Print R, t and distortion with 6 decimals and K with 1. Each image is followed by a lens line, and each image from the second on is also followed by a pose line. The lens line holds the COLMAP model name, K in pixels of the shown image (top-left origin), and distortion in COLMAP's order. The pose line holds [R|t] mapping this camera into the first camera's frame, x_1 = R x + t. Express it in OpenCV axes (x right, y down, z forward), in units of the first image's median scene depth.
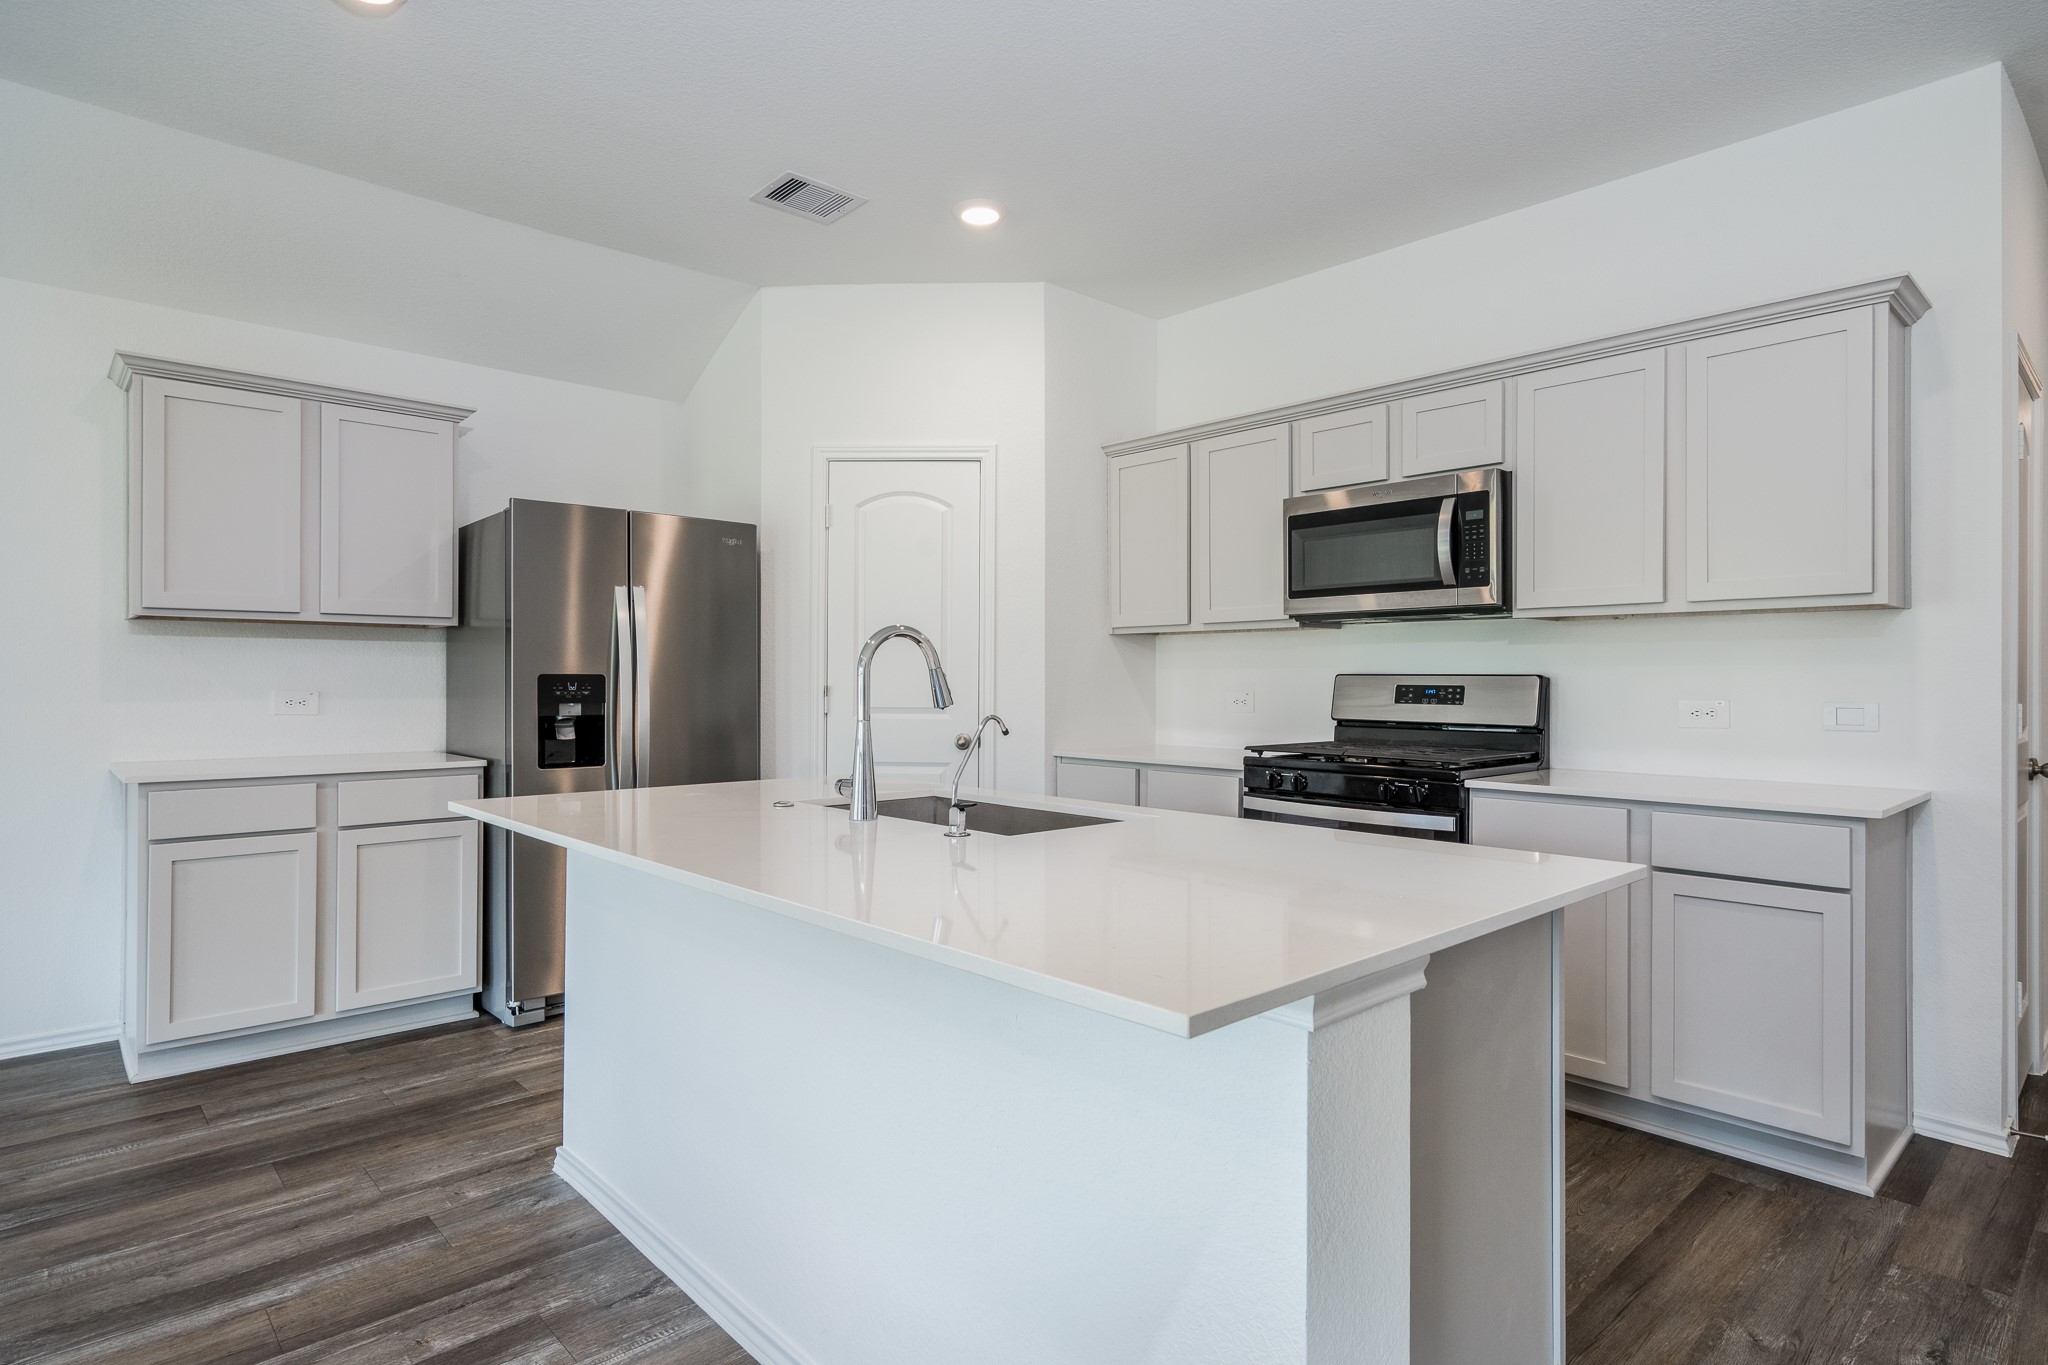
lens RADIAL K [[1104.7, 0, 1030.0], [0, 1104.7, 677.9], [0, 0, 1]] dist [0.007271, -0.000143]
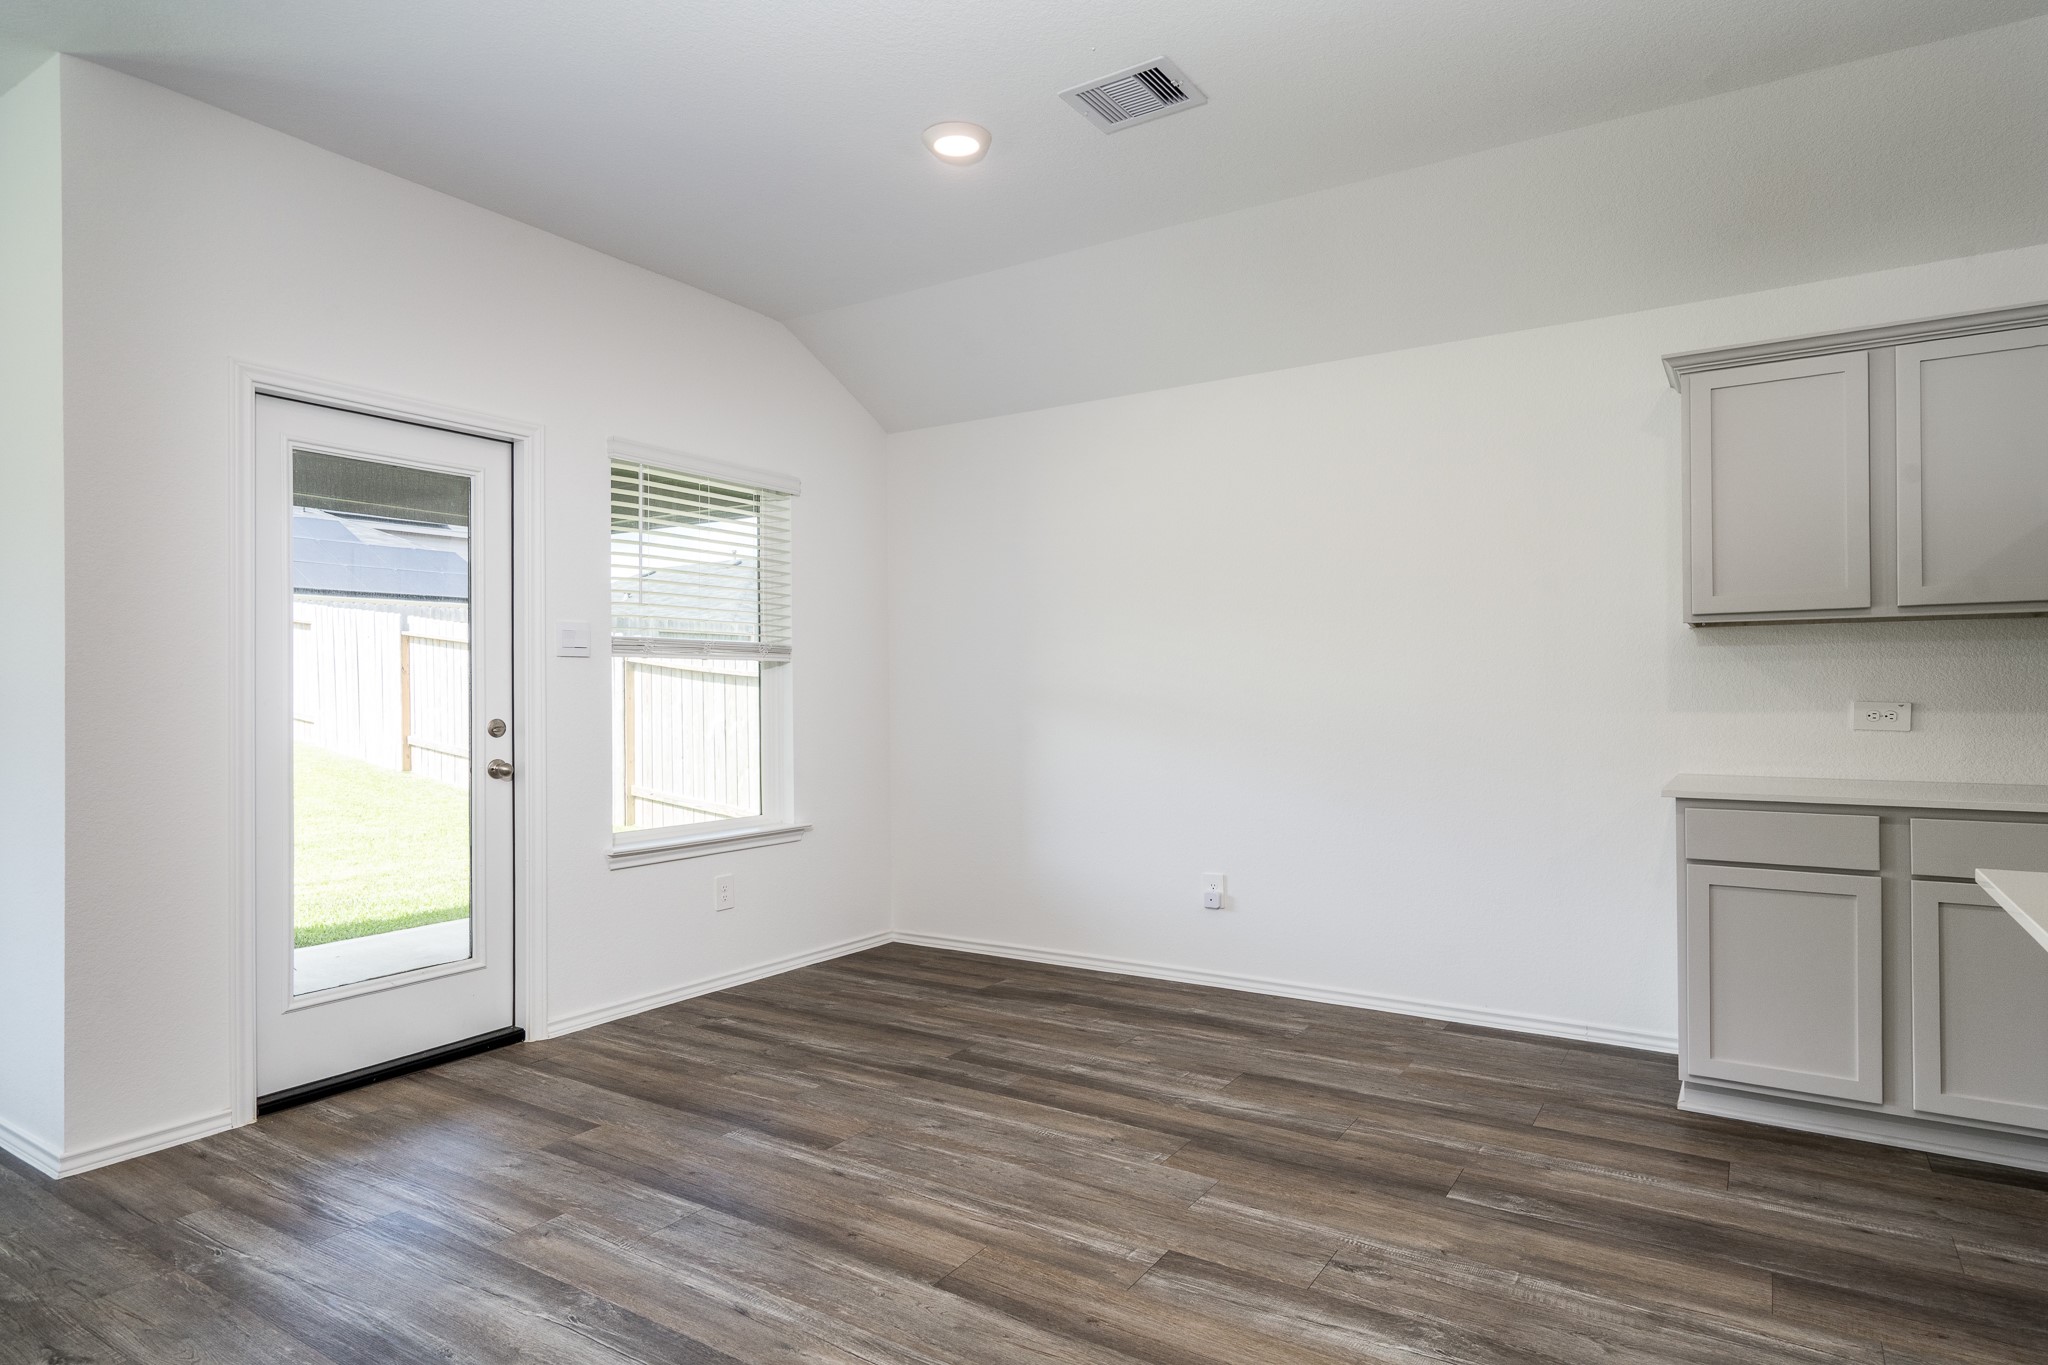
lens RADIAL K [[1104.7, 0, 1020.5], [0, 1104.7, 685.3], [0, 0, 1]] dist [0.007271, -0.000143]
pose [[0.240427, -0.011359, -0.970601, -0.008023], [0.004413, 0.999934, -0.010609, 0.004859], [0.970657, -0.001733, 0.240462, 0.186179]]
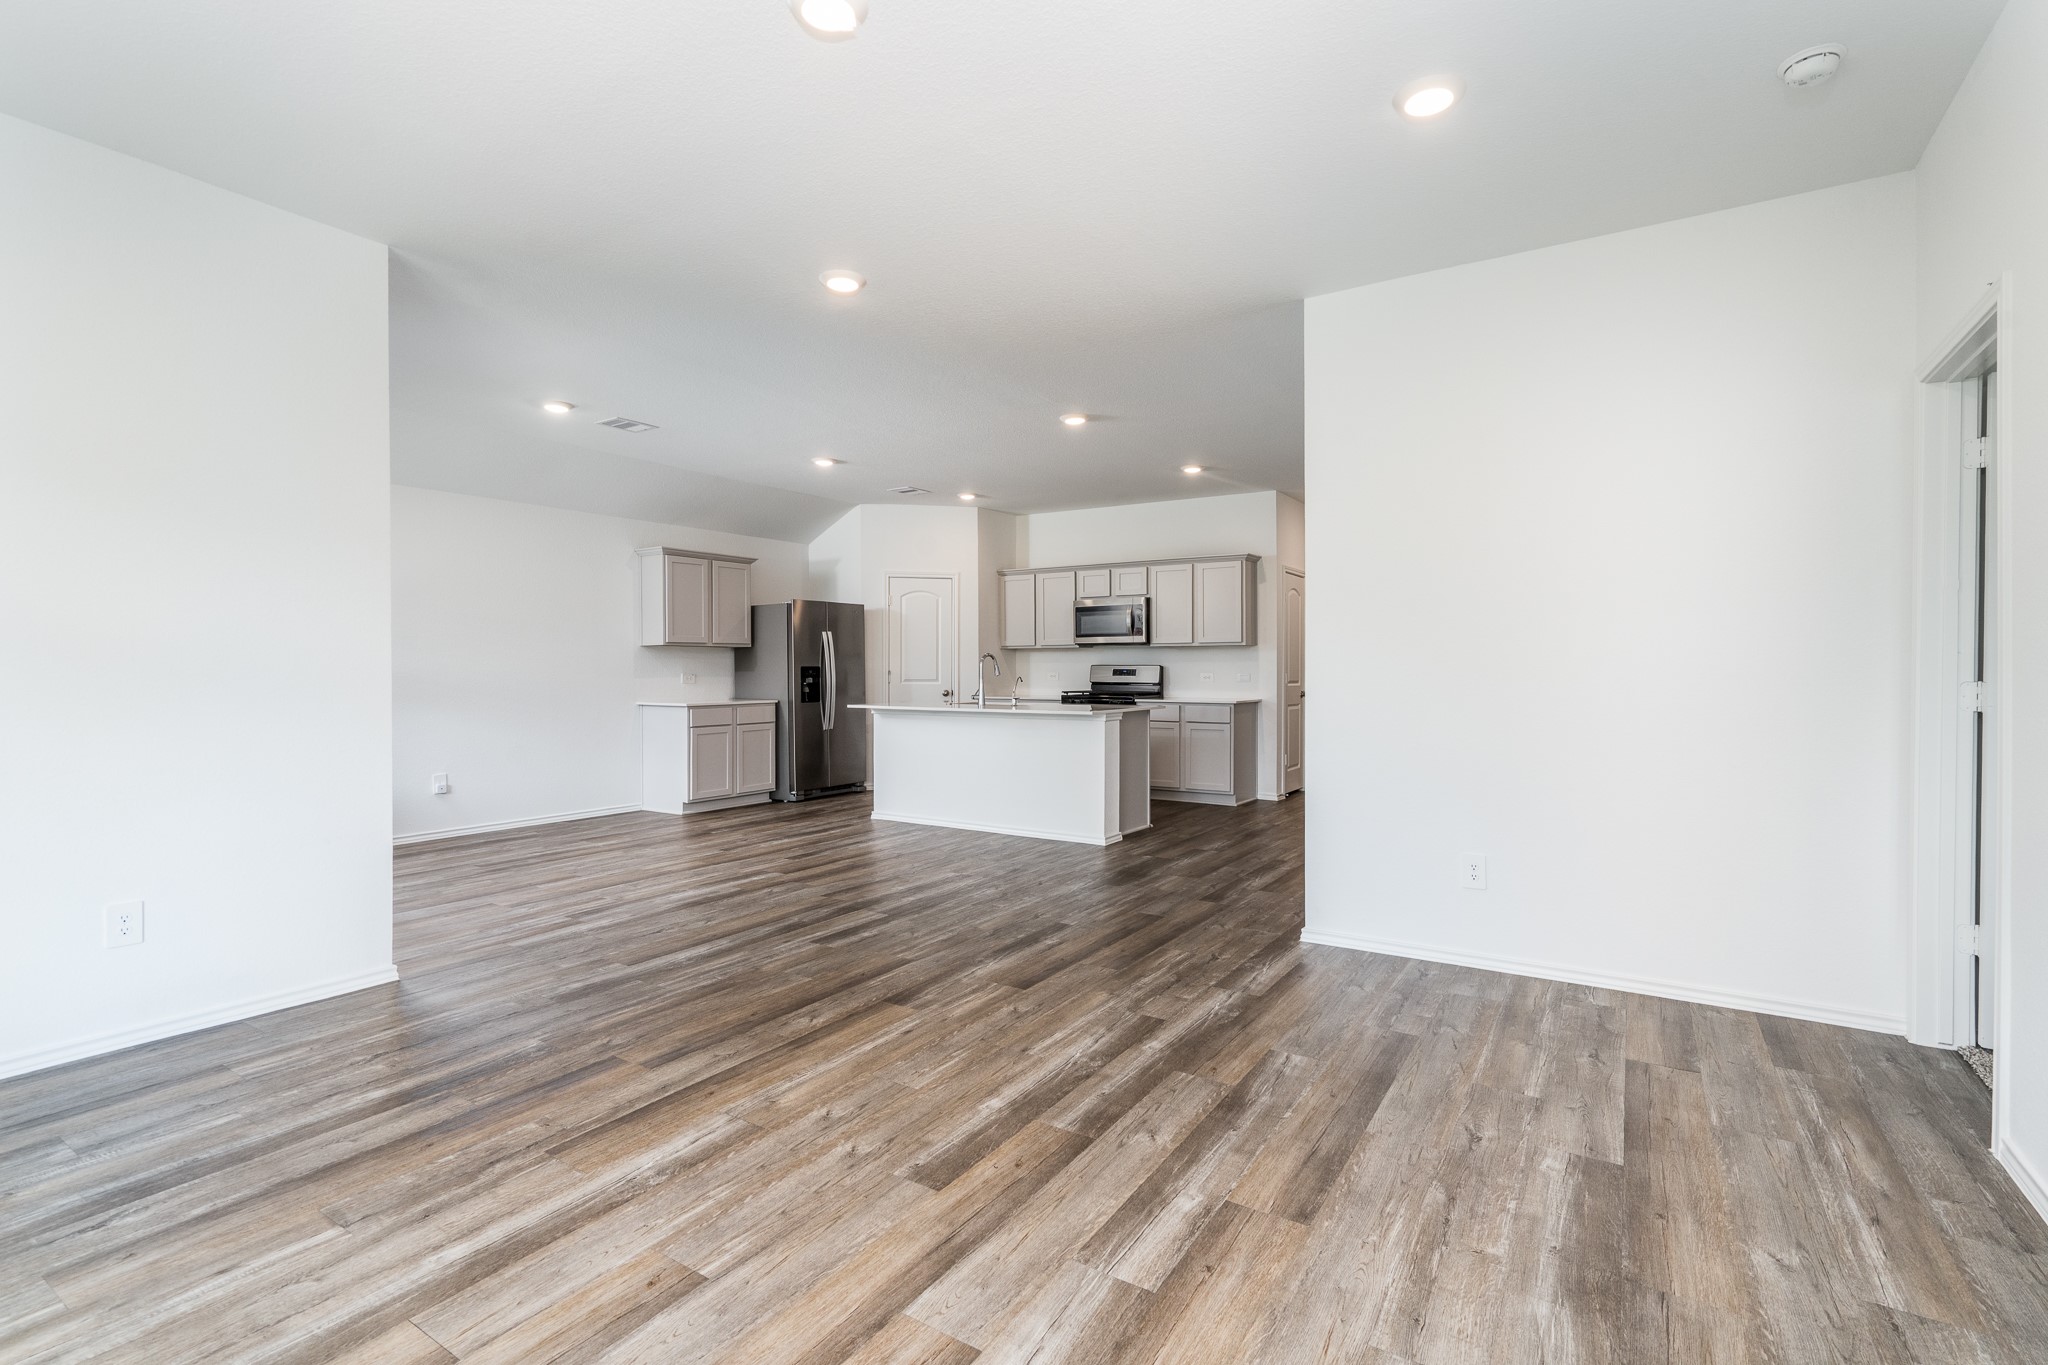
lens RADIAL K [[942.0, 0, 1036.4], [0, 942.0, 672.1], [0, 0, 1]] dist [-0.002440, 0.001013]
pose [[0.966263, -0.005327, 0.257500, -0.717252], [0.004070, 0.999977, 0.005417, -0.000492], [-0.257523, -0.004186, 0.966263, -1.916896]]
